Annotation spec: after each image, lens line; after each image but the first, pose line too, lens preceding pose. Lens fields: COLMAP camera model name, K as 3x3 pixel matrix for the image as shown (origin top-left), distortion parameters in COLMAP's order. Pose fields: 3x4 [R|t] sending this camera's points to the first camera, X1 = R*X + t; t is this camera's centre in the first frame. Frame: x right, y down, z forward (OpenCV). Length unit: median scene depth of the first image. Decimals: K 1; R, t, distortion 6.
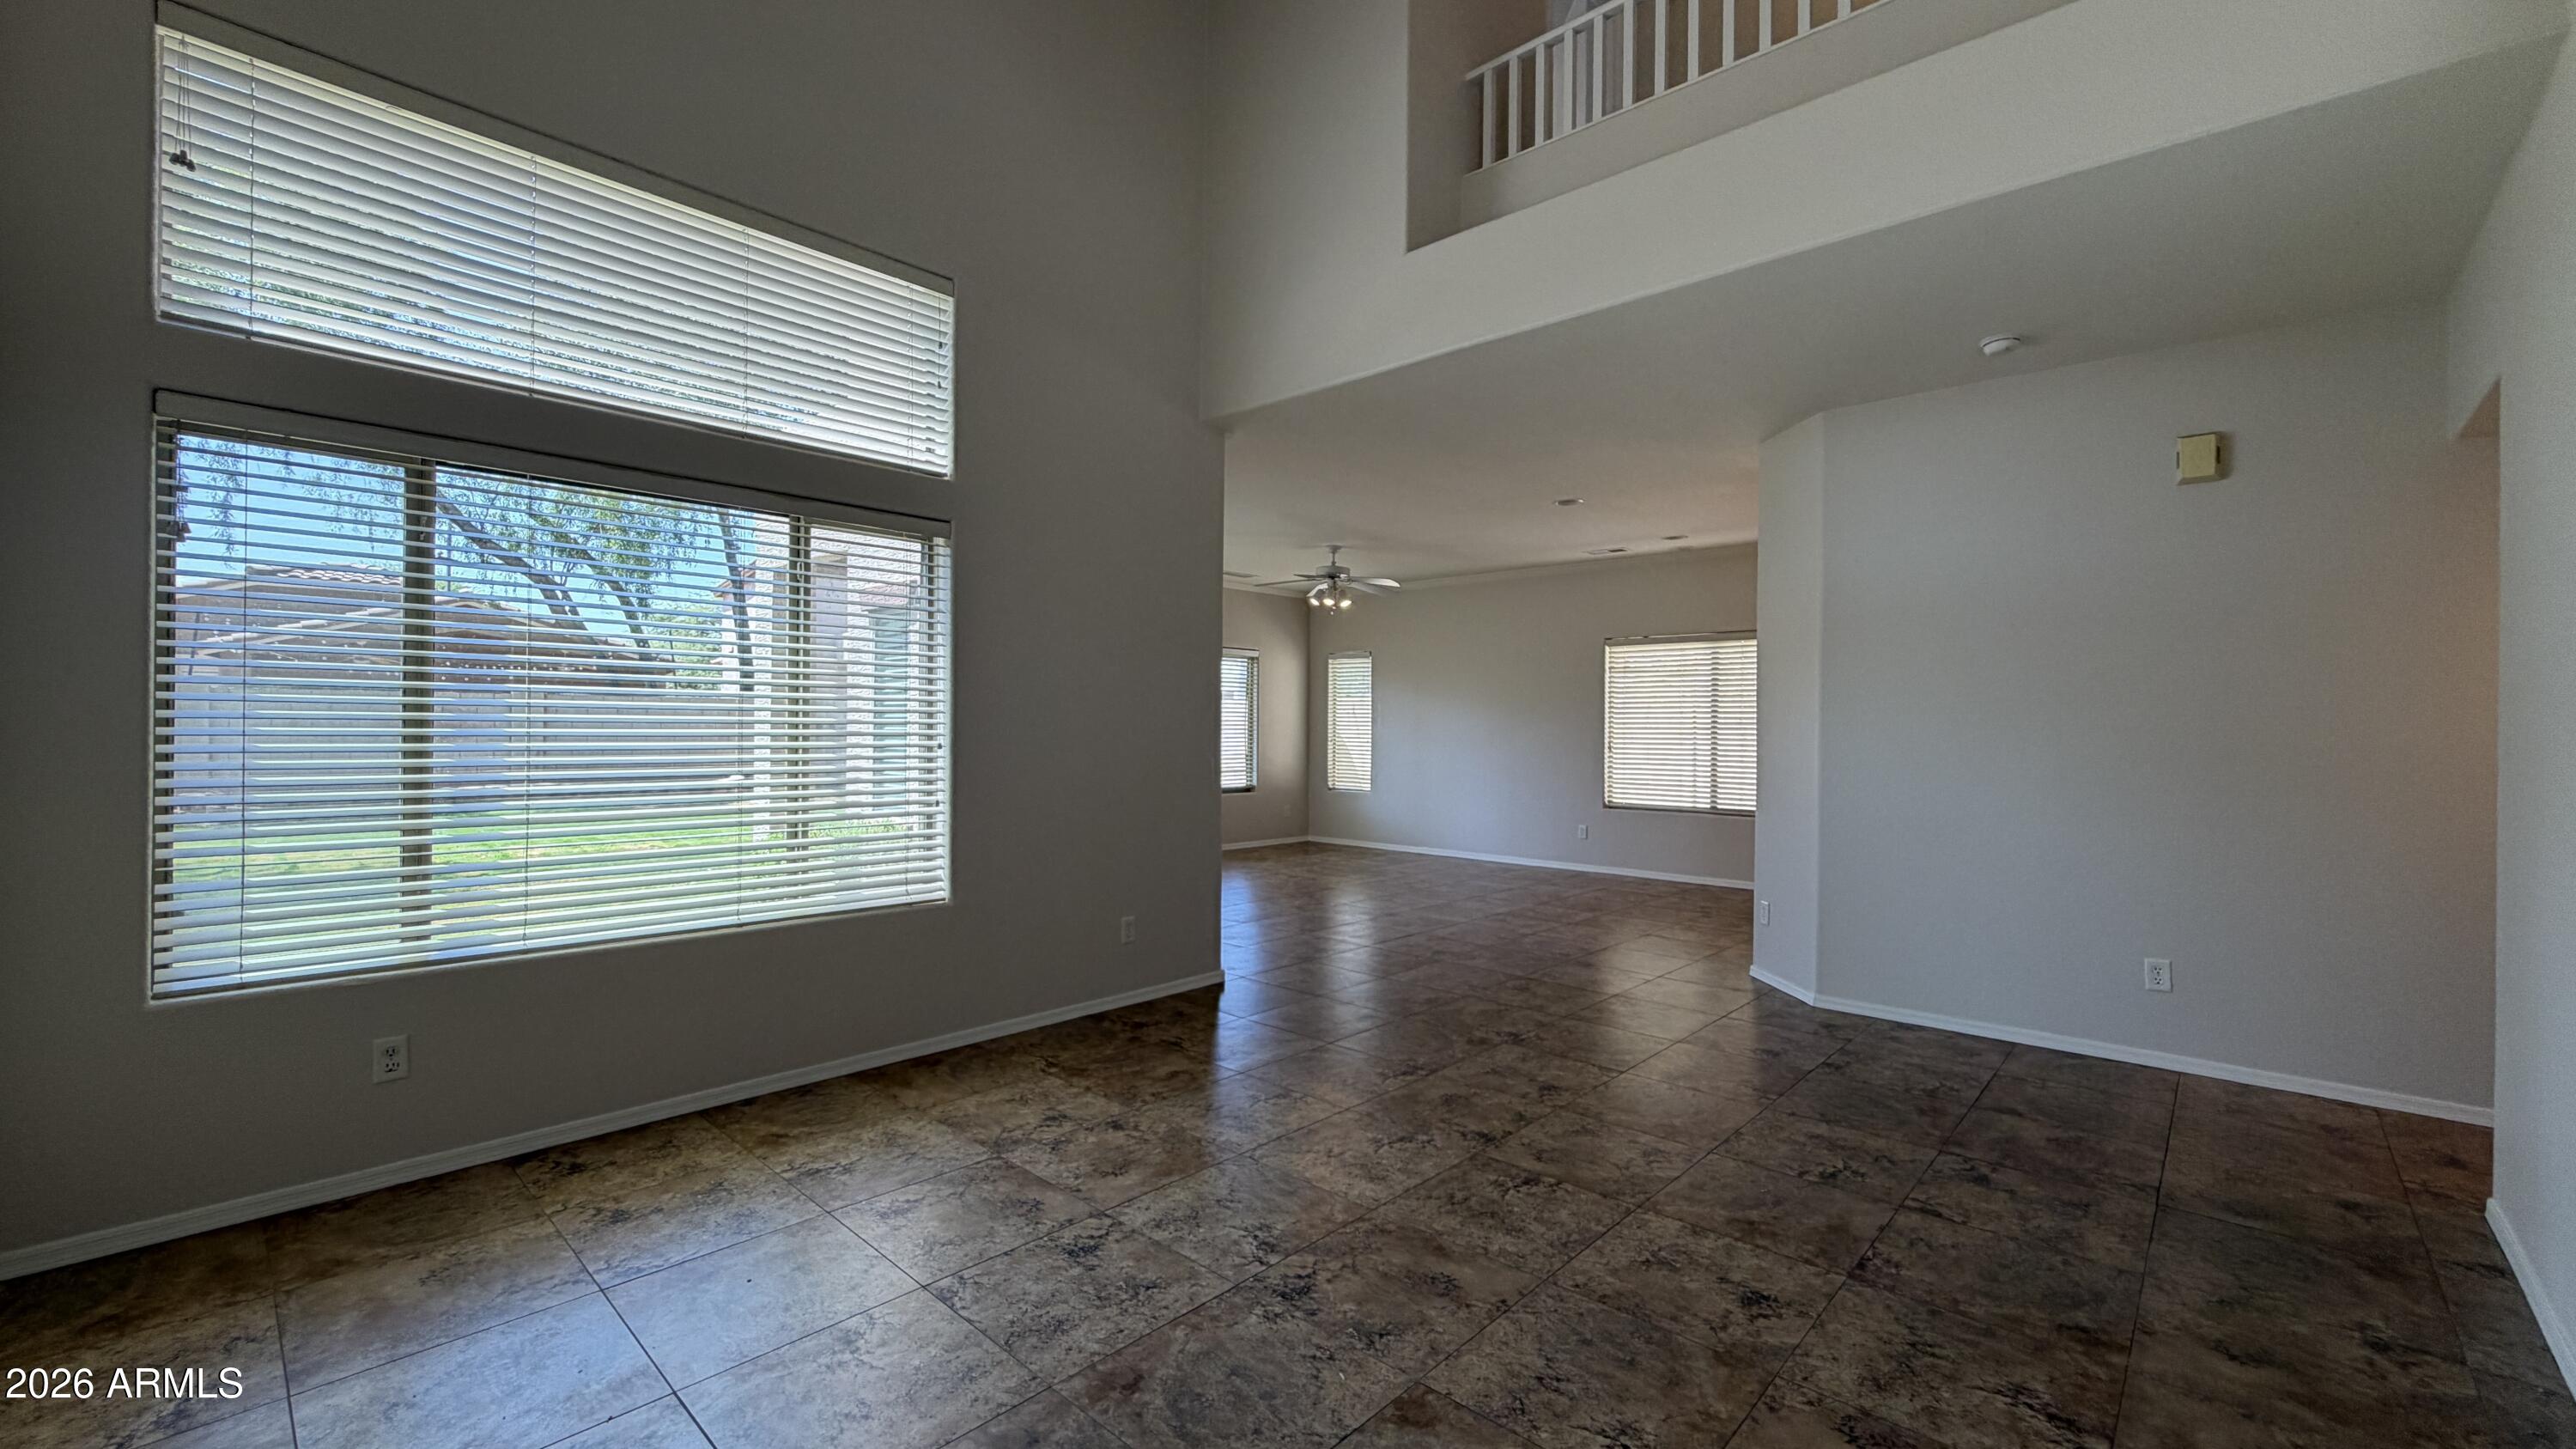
lens RADIAL K [[1030.6, 0, 1282.8], [0, 1030.6, 726.9], [0, 0, 1]] dist [0.002104, 0.000279]
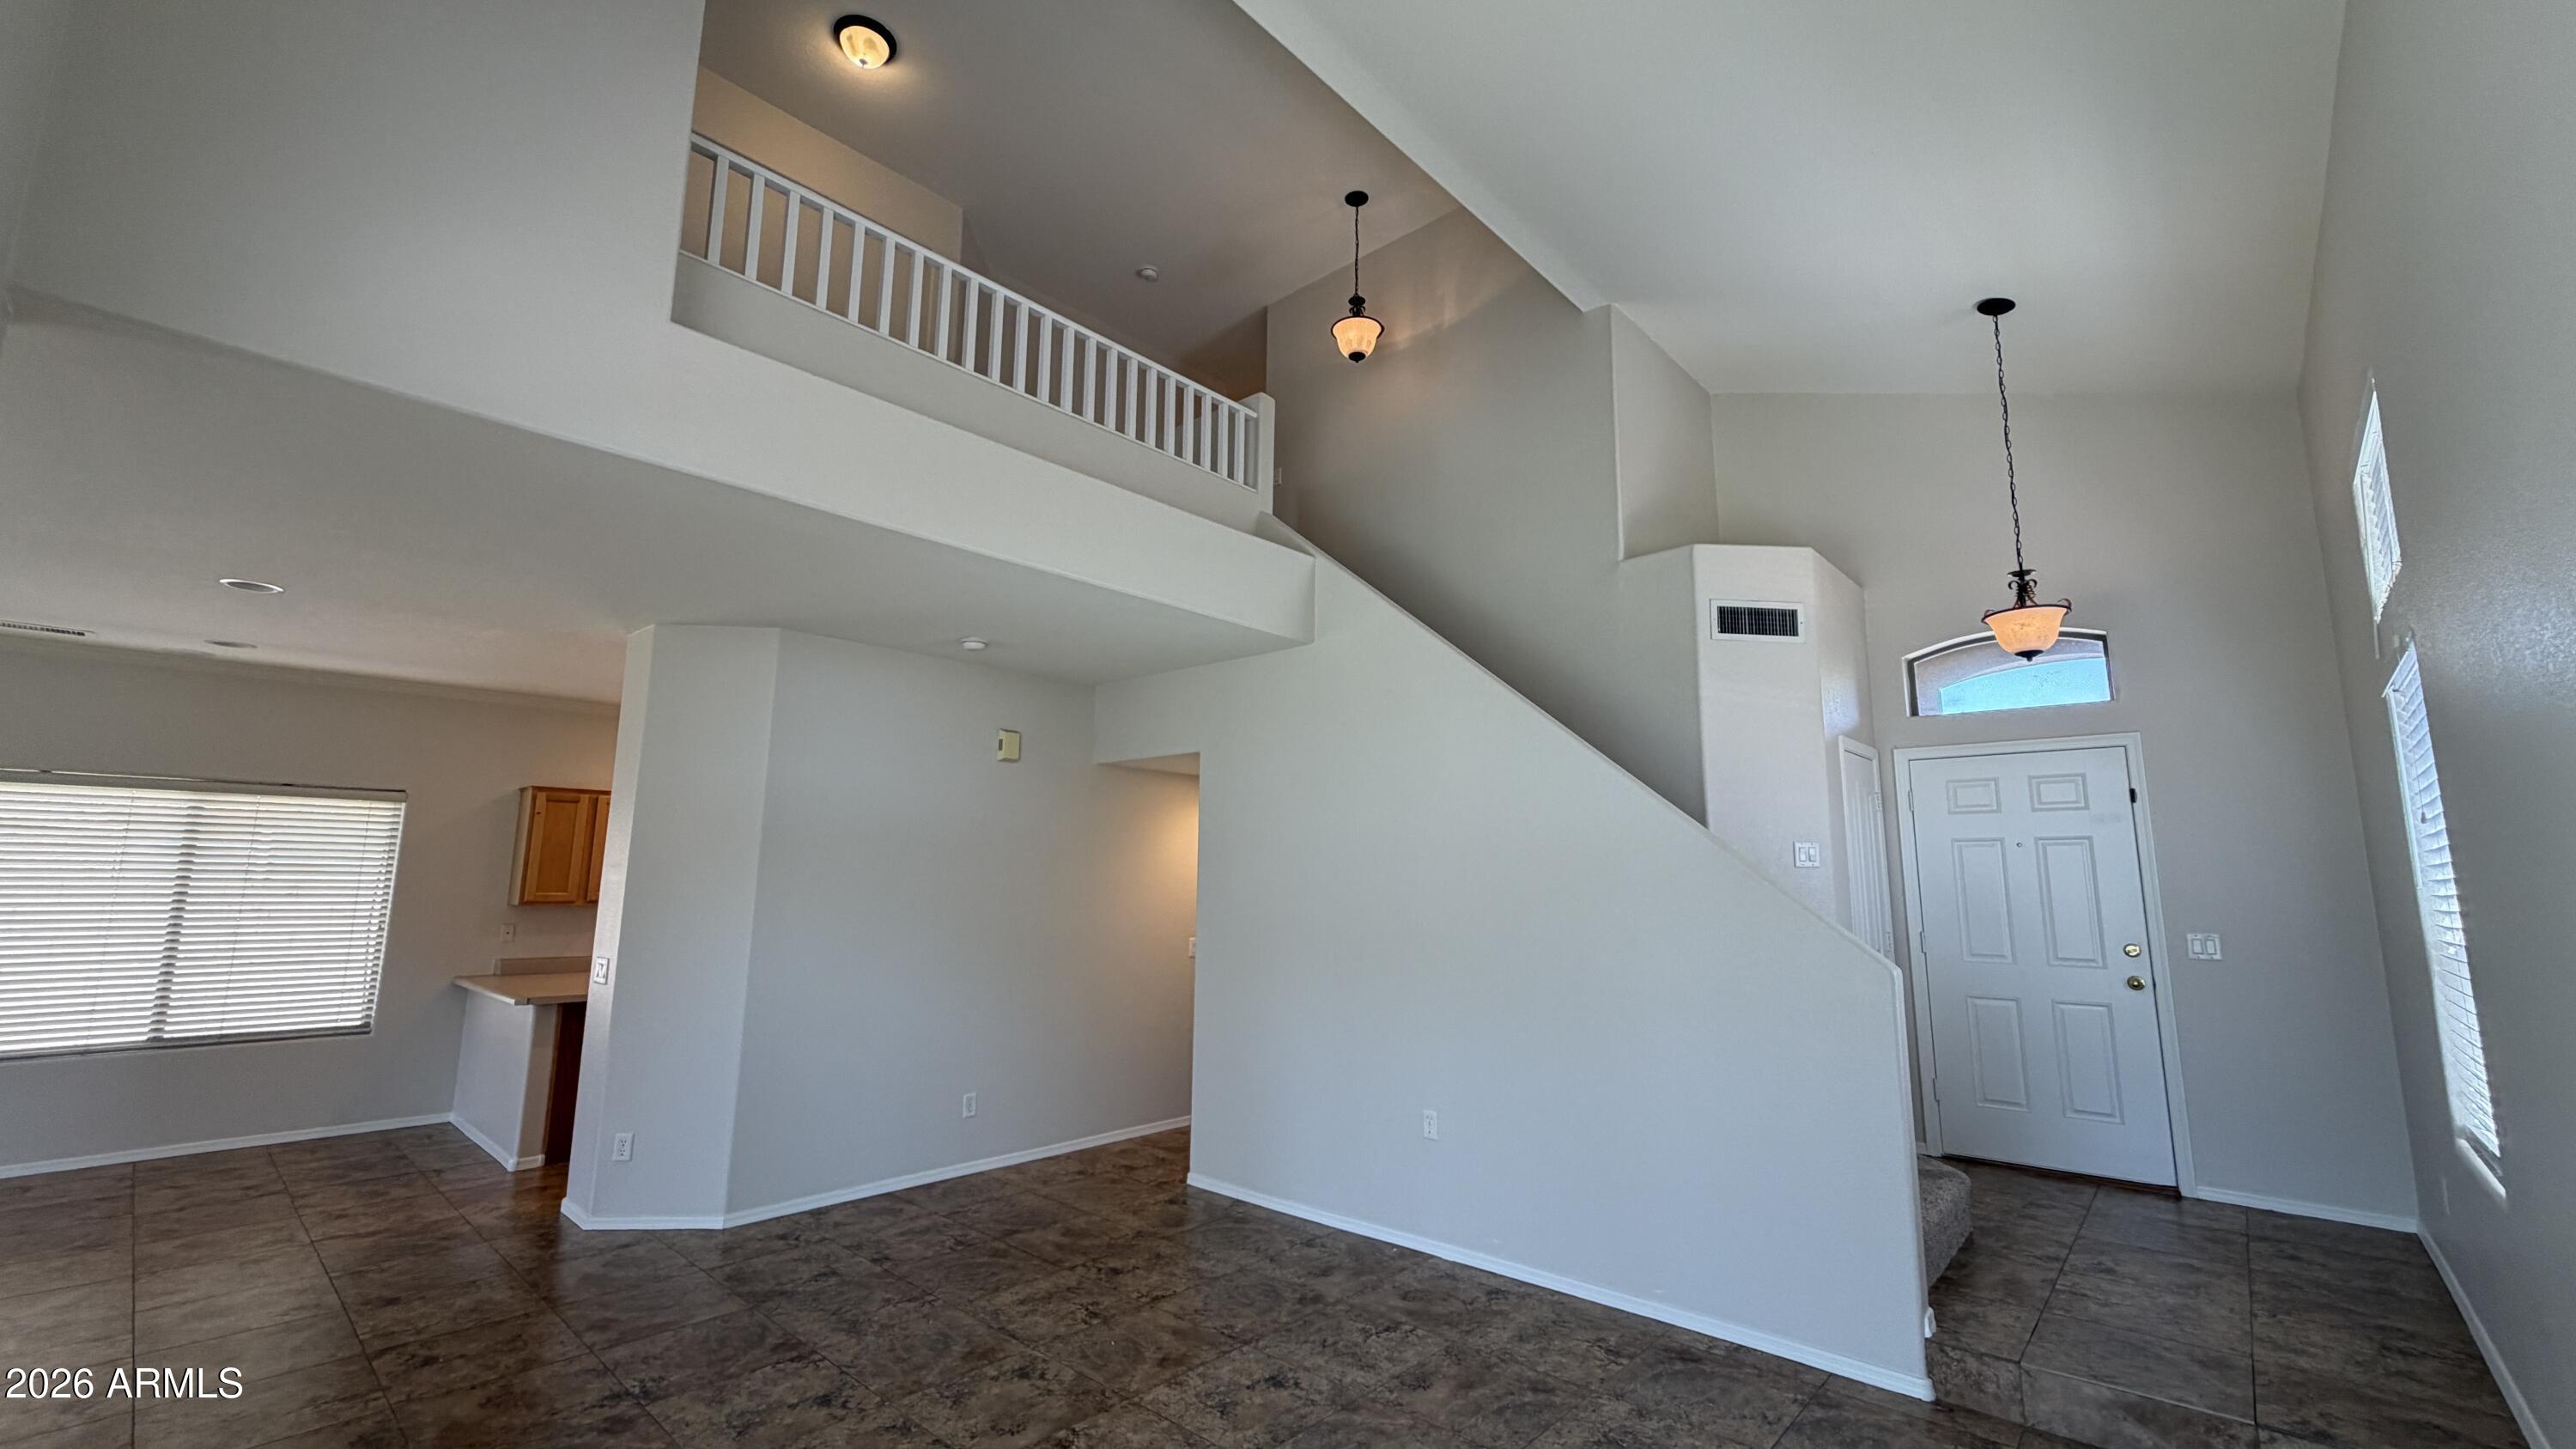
lens RADIAL K [[1030.6, 0, 1283.9], [0, 1030.6, 723.6], [0, 0, 1]] dist [0.002104, 0.000279]
pose [[-0.015696, 0.145166, 0.989283, -0.821984], [-0.009919, 0.989333, -0.145331, -0.097174], [-0.999828, -0.012094, -0.014088, 0.794427]]
